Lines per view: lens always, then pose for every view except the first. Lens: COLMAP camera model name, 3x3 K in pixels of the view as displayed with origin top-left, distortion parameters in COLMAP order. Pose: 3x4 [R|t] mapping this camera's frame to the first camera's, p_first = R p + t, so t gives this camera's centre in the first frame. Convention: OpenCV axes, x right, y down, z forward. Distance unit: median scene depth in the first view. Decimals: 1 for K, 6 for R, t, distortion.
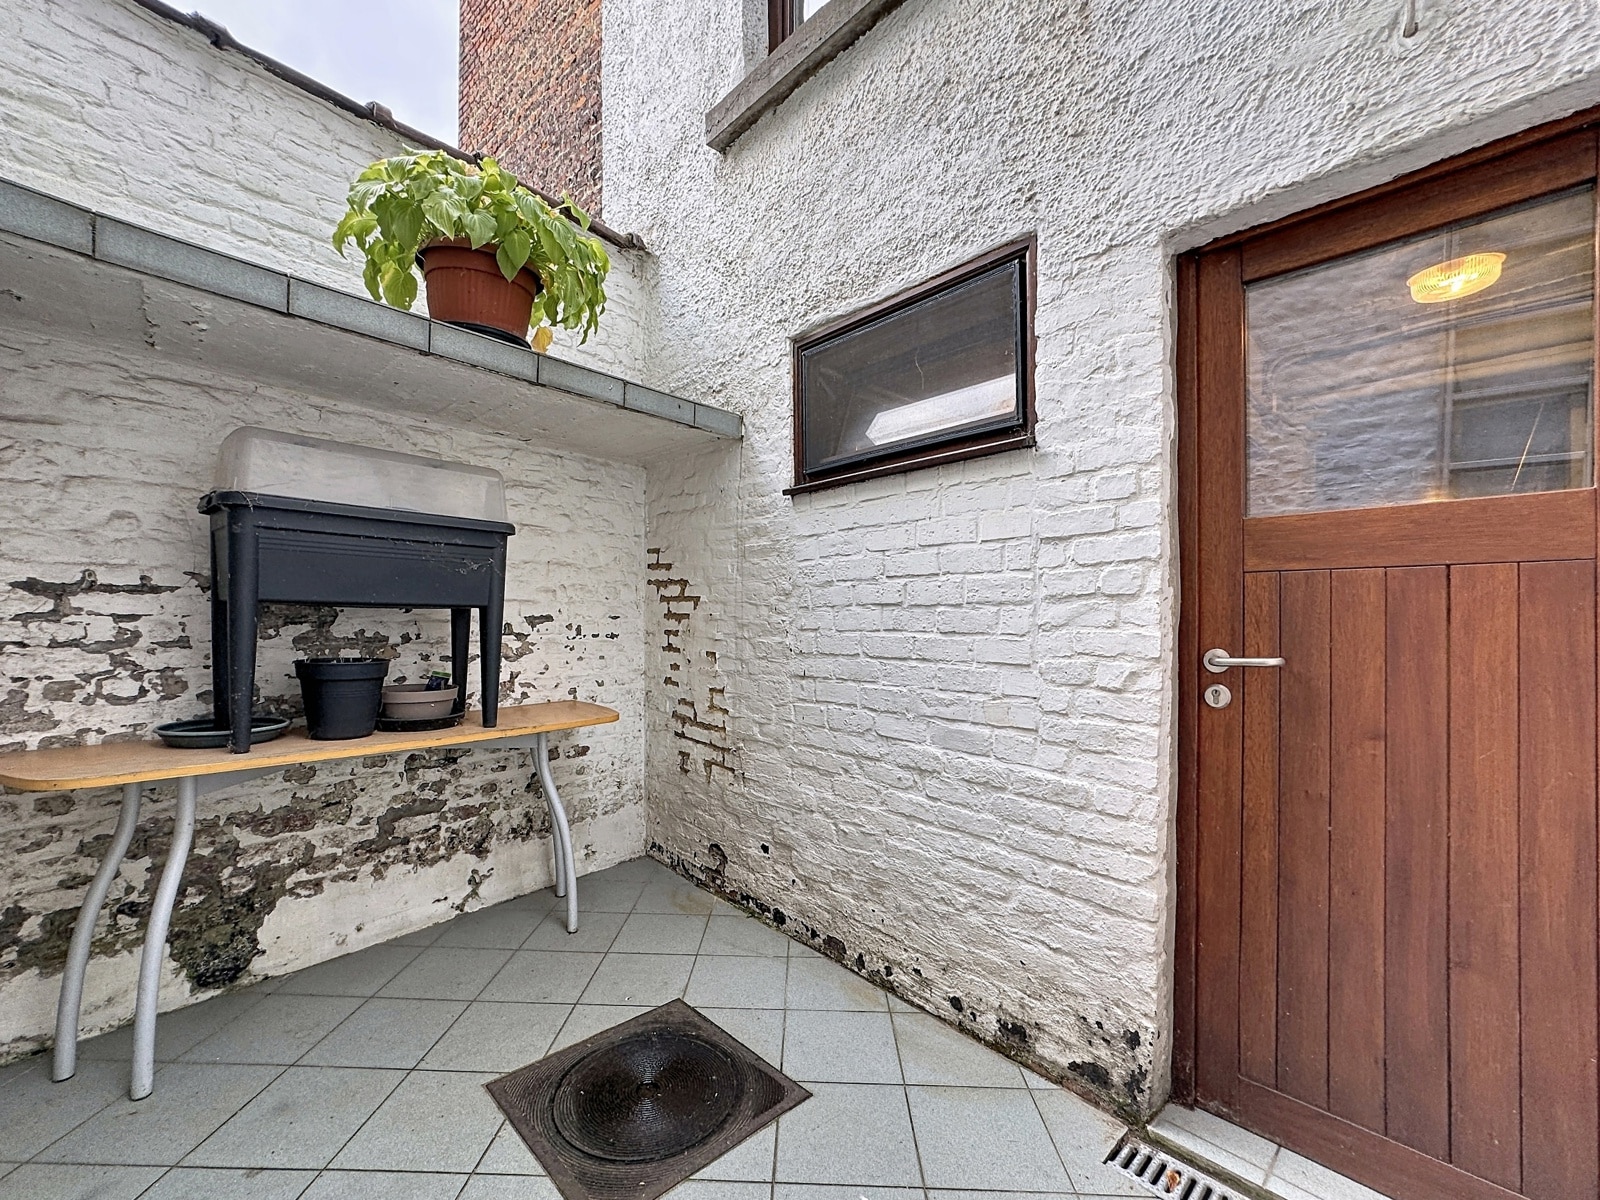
lens RADIAL K [[646.9, 0, 800.1], [0, 646.9, 607.2], [0, 0, 1]] dist [-0.020160, 0.003776]
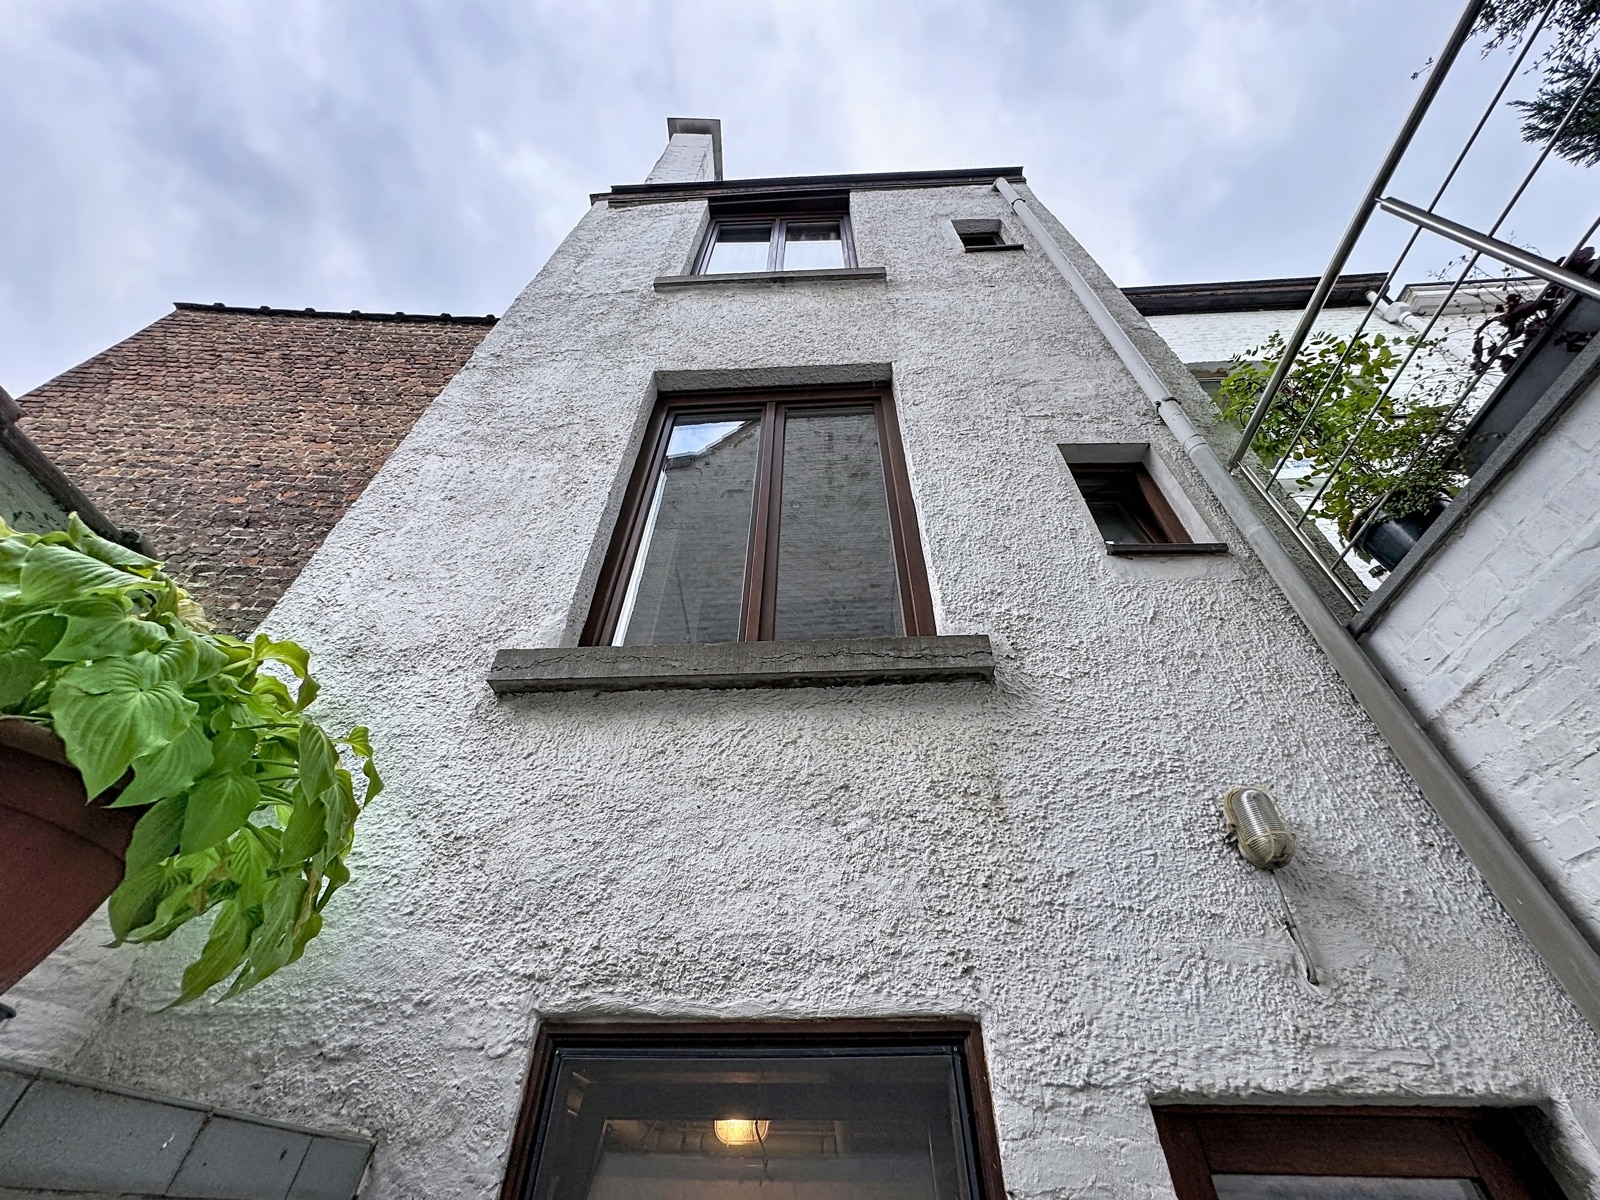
lens RADIAL K [[646.9, 0, 802.0], [0, 646.9, 602.1], [0, 0, 1]] dist [-0.020160, 0.003776]
pose [[0.734558, 0.478360, 0.481245, -0.372558], [-0.003197, 0.711661, -0.702516, -0.322357], [-0.678539, 0.514500, 0.524285, 0.374438]]
